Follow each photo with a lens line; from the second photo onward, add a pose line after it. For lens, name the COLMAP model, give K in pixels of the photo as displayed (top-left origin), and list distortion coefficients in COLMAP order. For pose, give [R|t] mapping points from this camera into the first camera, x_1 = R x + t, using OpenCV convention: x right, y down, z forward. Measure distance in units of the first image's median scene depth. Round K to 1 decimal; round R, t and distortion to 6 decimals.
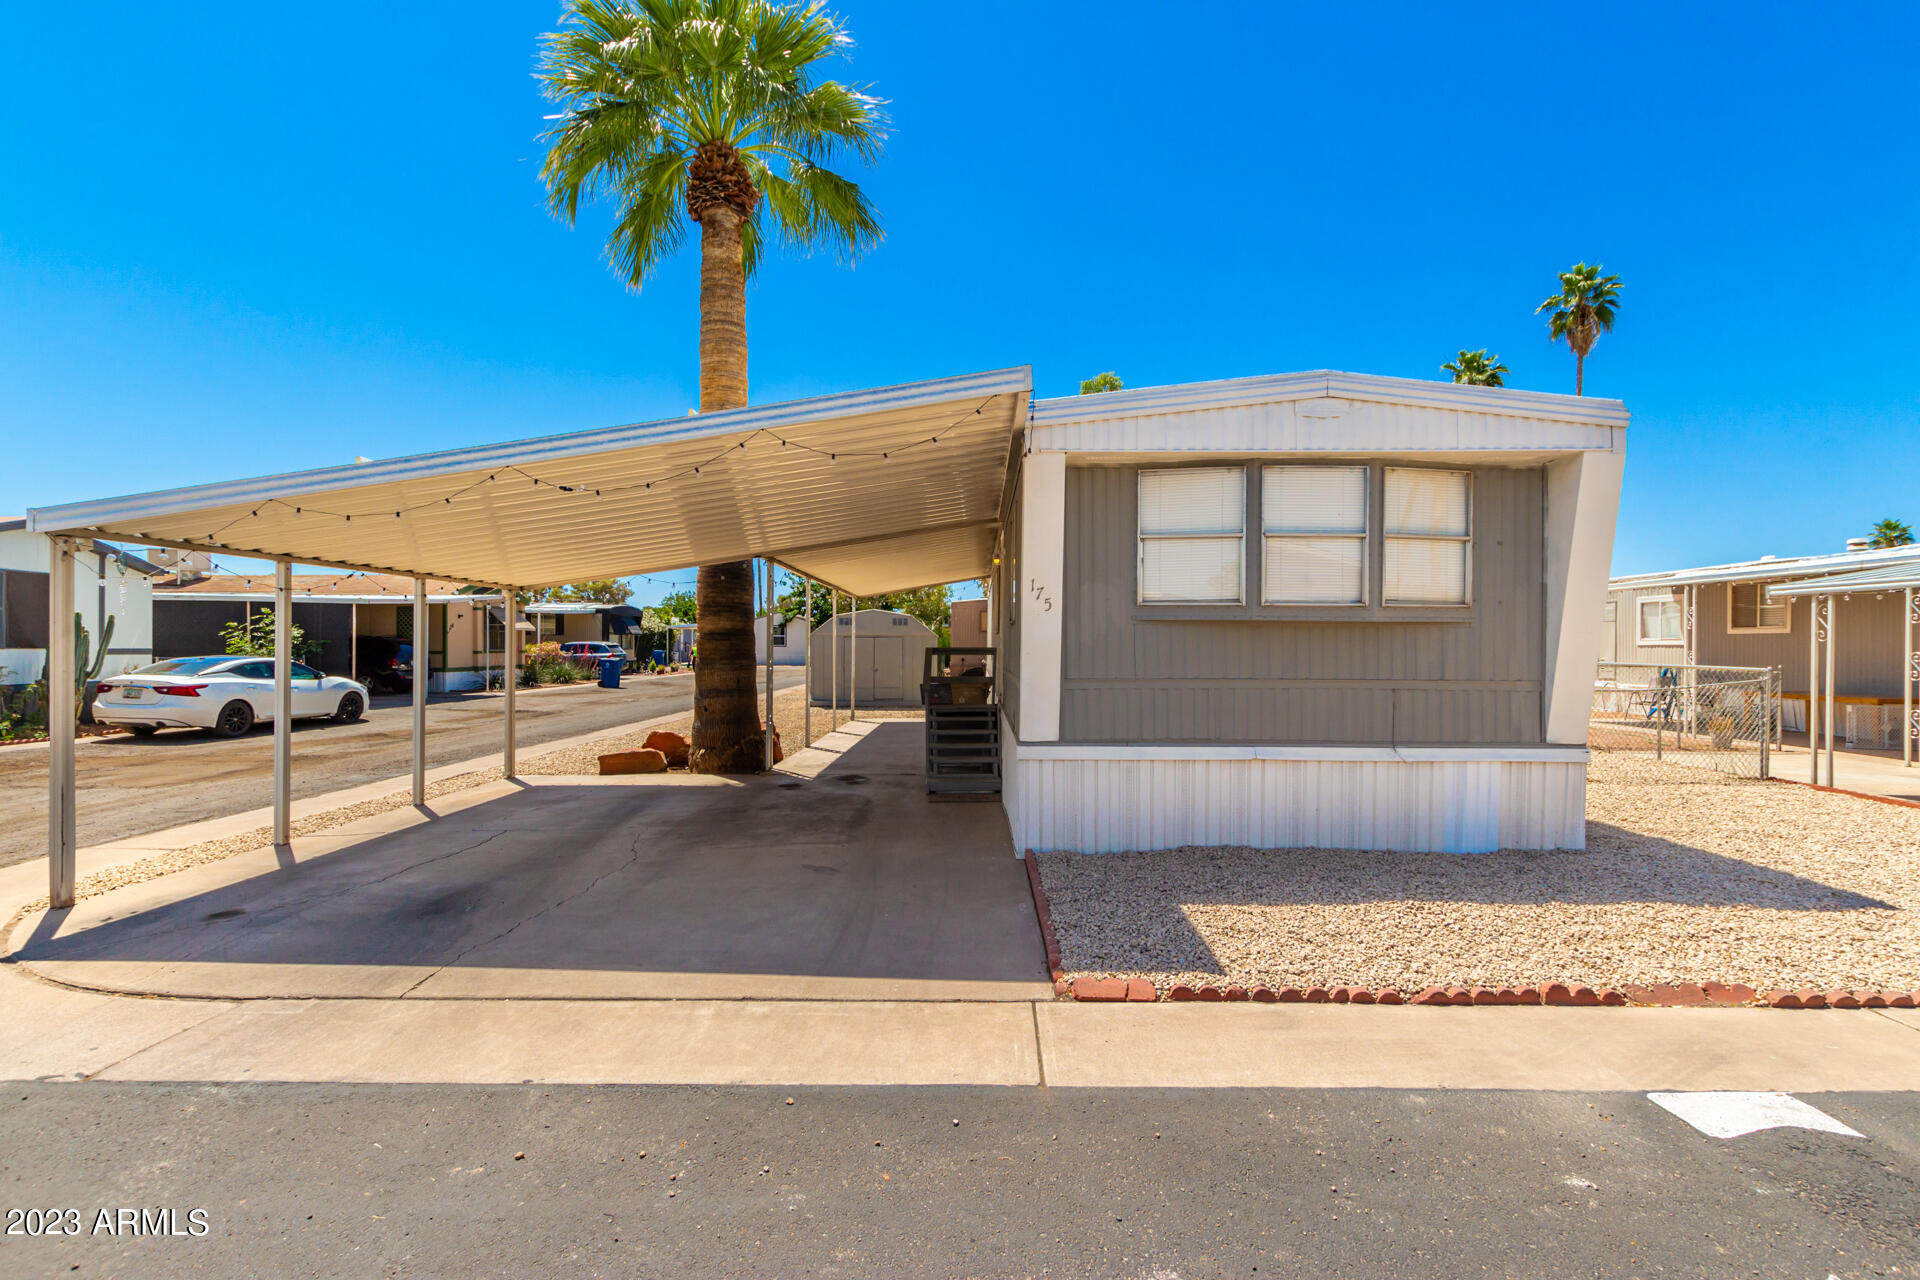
lens RADIAL K [[881.0, 0, 960.0], [0, 881.0, 640.0], [0, 0, 1]] dist [0.019920, -0.011224]
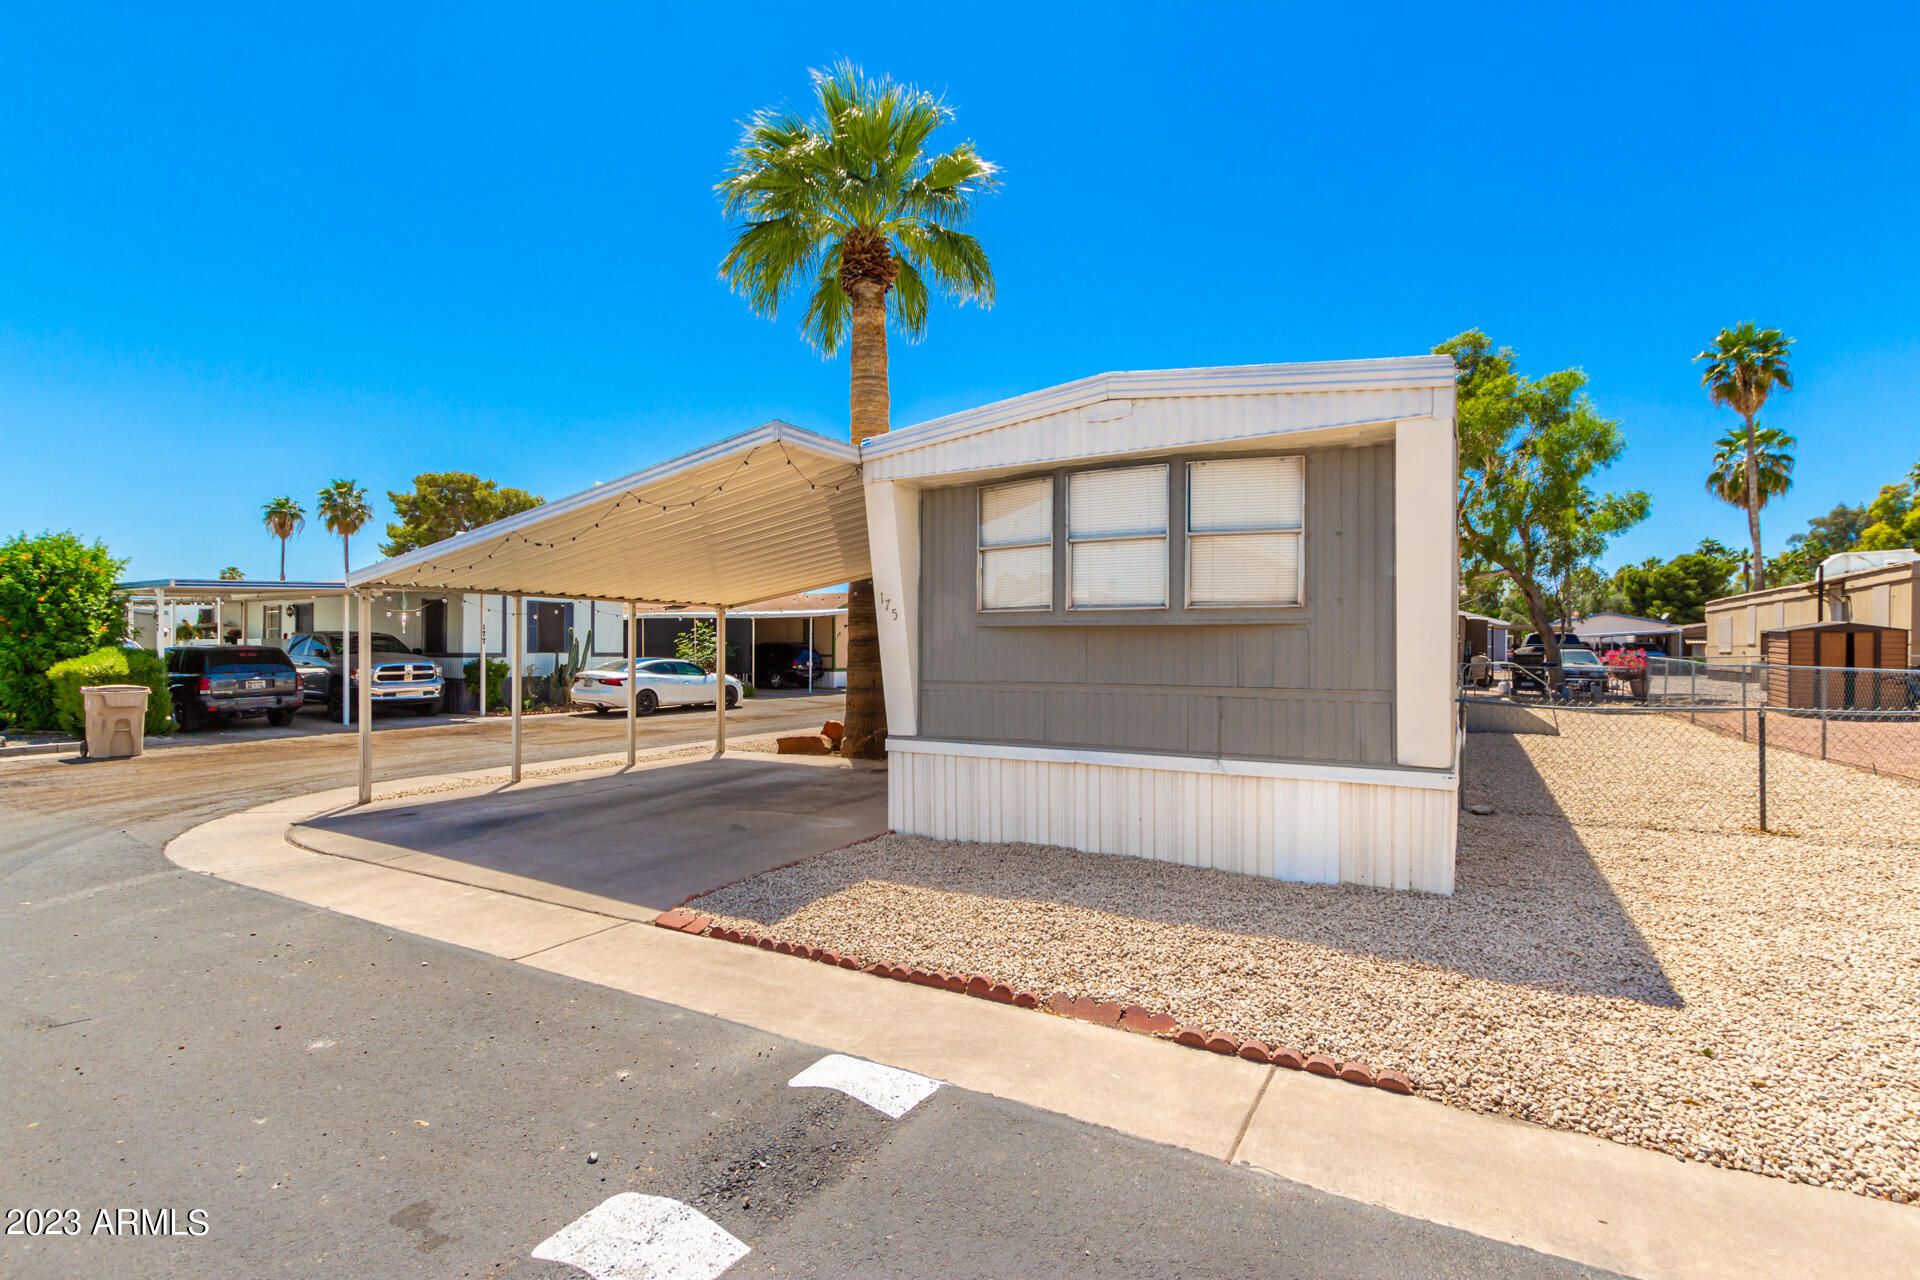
lens RADIAL K [[881.0, 0, 960.0], [0, 881.0, 640.0], [0, 0, 1]] dist [0.019920, -0.011224]
pose [[0.872461, -0.007348, -0.488628, 0.710953], [0.005132, 0.999970, -0.005875, -0.000305], [0.488656, 0.002618, 0.872473, 0.052417]]
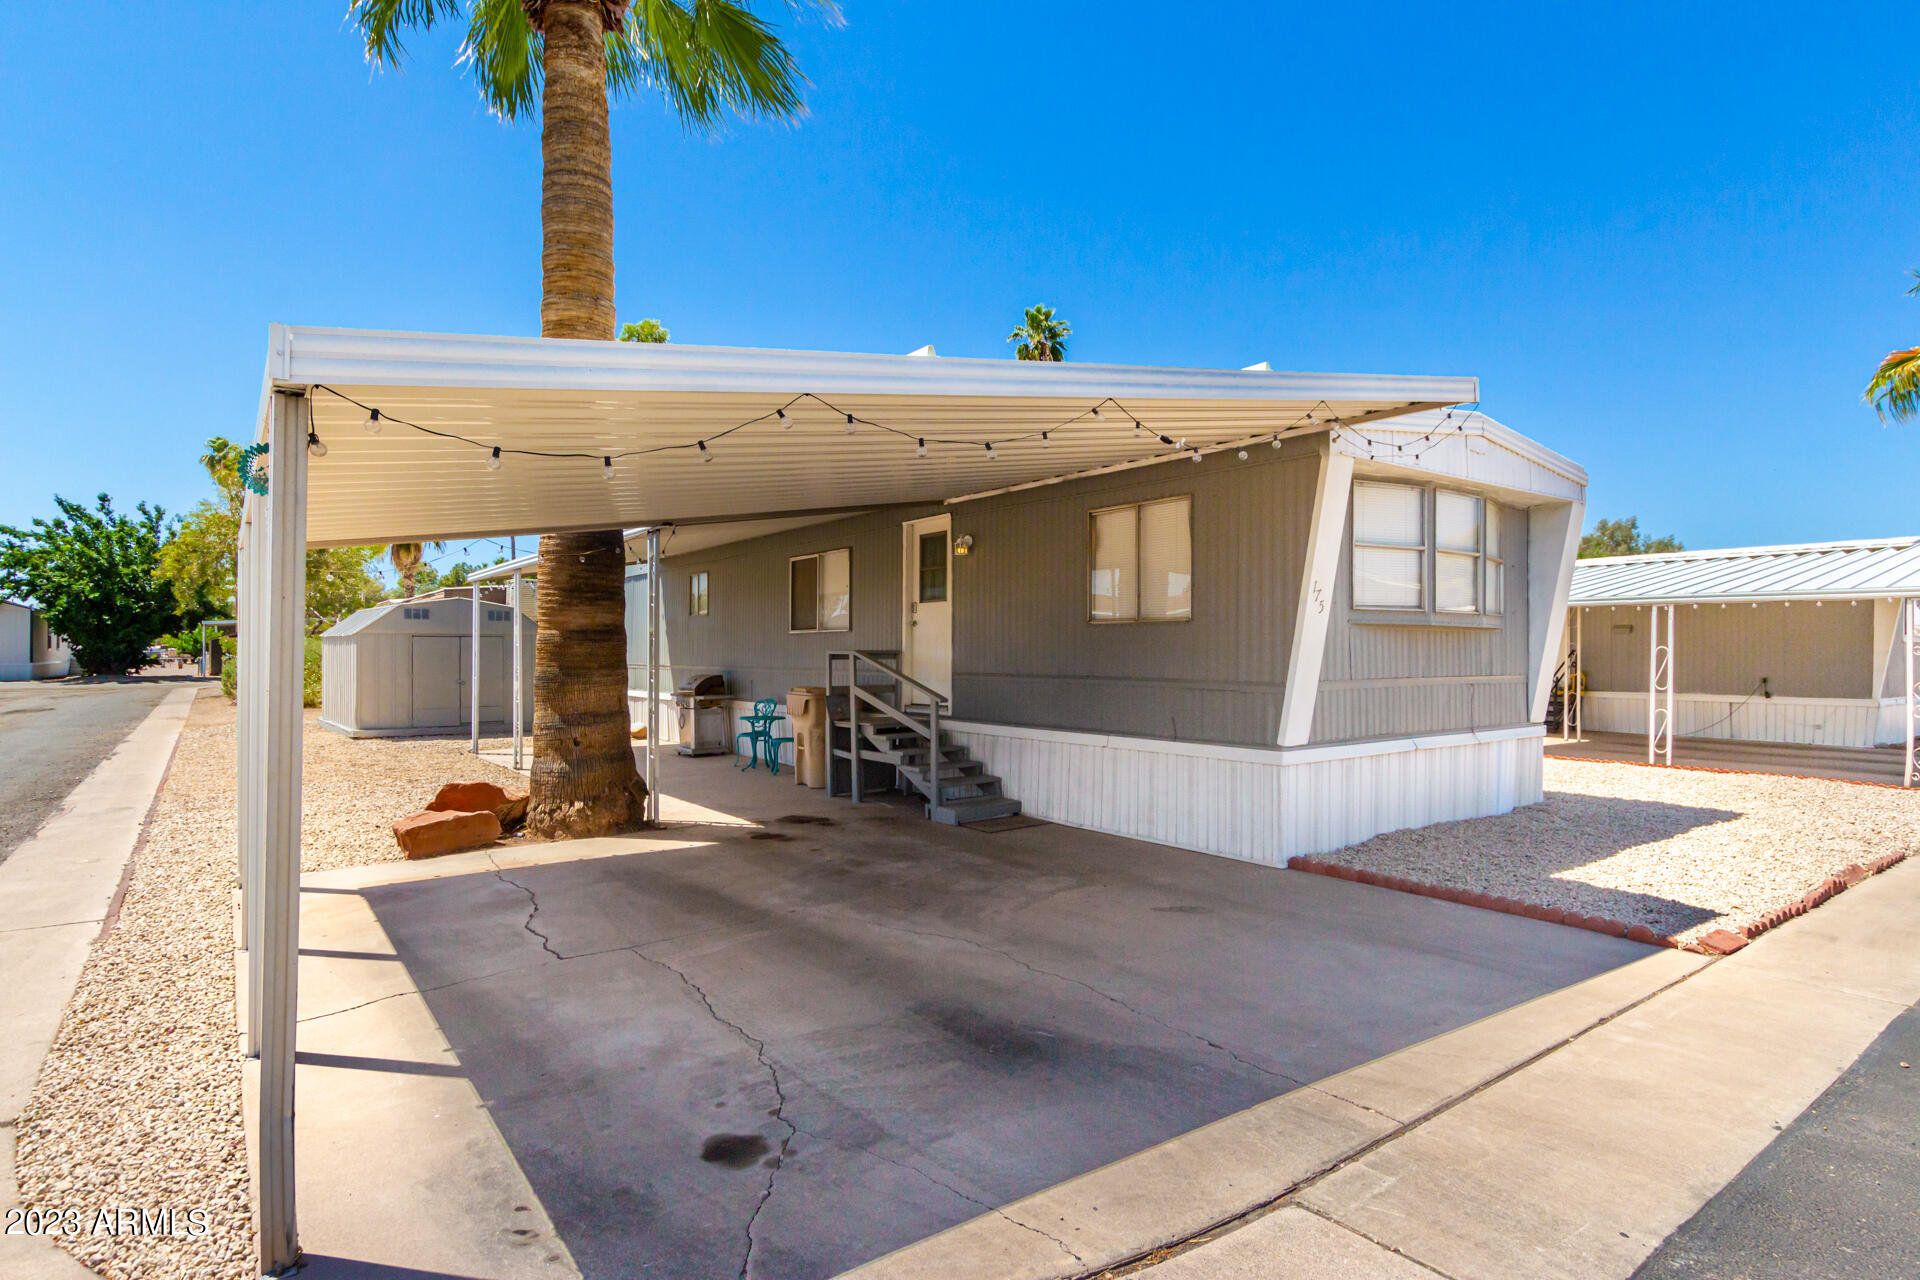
lens RADIAL K [[1009.5, 0, 960.0], [0, 1009.5, 640.0], [0, 0, 1]] dist [0.000506, -0.000342]
pose [[0.786929, 0.003261, 0.617035, -0.893577], [-0.002987, 0.999994, -0.001475, -0.000101], [-0.617036, -0.000683, 0.786934, 0.350964]]
